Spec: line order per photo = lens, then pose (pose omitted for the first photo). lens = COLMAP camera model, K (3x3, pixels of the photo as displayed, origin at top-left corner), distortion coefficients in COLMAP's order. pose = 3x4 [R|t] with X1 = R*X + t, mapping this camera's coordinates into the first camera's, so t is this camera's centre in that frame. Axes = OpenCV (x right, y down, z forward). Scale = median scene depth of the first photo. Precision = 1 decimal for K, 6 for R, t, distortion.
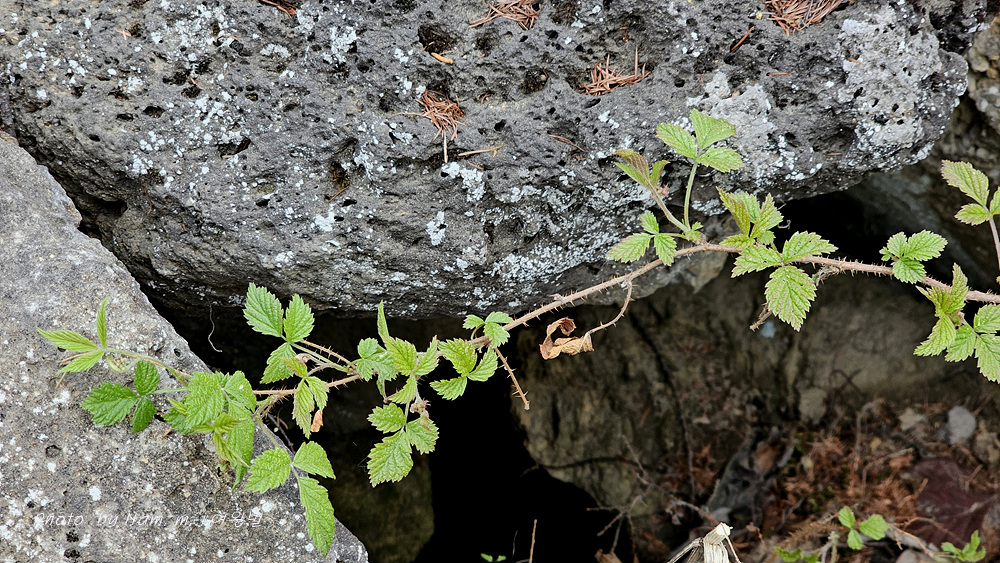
lens RADIAL K [[2054.8, 0, 500.7], [0, 2054.8, 337.6], [0, 0, 1]] dist [-0.396582, 5.261039]
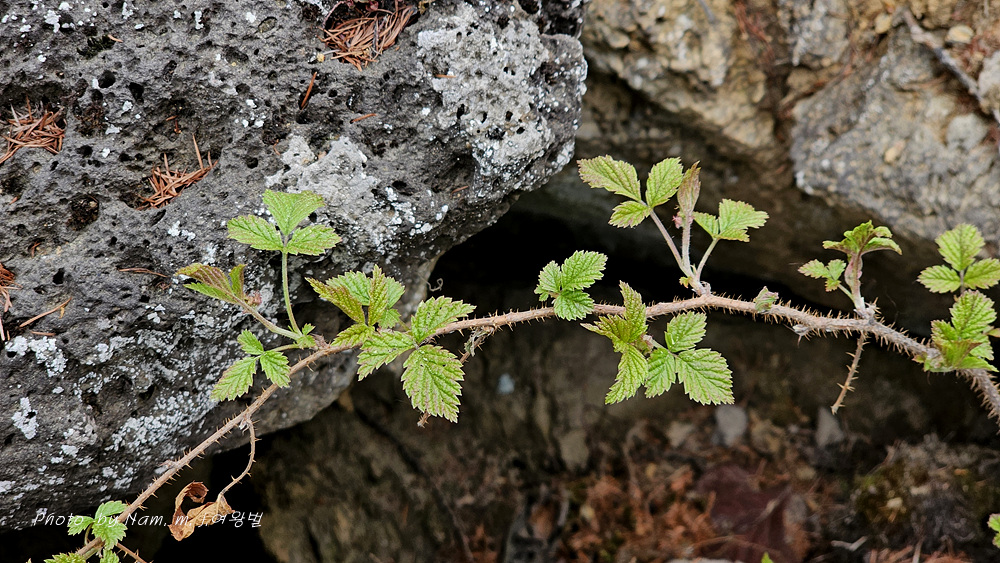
lens RADIAL K [[2054.8, 0, 500.7], [0, 2054.8, 337.6], [0, 0, 1]] dist [-0.396582, 5.261039]
pose [[0.949129, -0.297404, 0.103462, 0.075416], [0.300749, 0.953533, -0.018027, -0.012693], [-0.093293, 0.048226, 0.994470, 0.174951]]
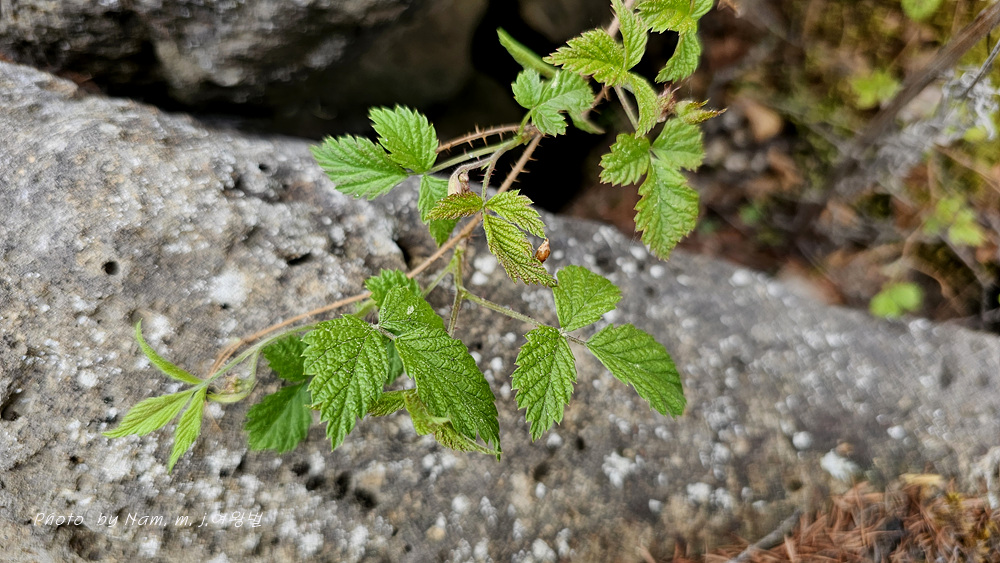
lens RADIAL K [[742.0, 0, 500.0], [0, 742.0, 281.5], [0, 0, 1]] dist [-0.054507, 0.004655]
pose [[0.829813, -0.538577, -0.146100, -0.069808], [0.555895, 0.774852, 0.300972, 0.006208], [-0.048890, -0.330967, 0.942375, 0.702220]]
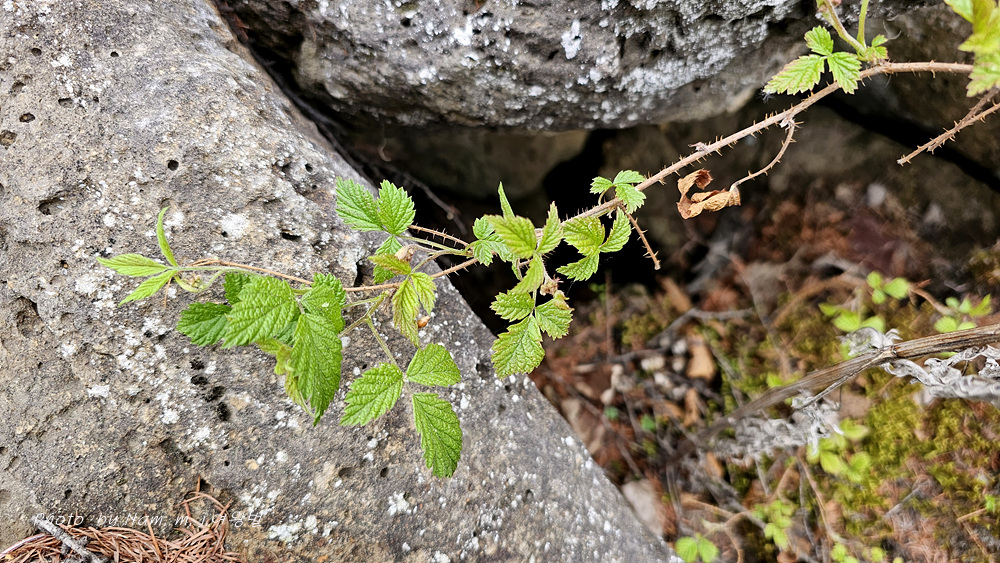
lens RADIAL K [[721.9, 0, 500.0], [0, 721.9, 281.5], [0, 0, 1]] dist [-0.001795, -0.039782]
pose [[0.994172, 0.001156, -0.107797, -0.028095], [0.018457, 0.983352, 0.180771, 0.000194], [0.106212, -0.181707, 0.977600, 0.627334]]
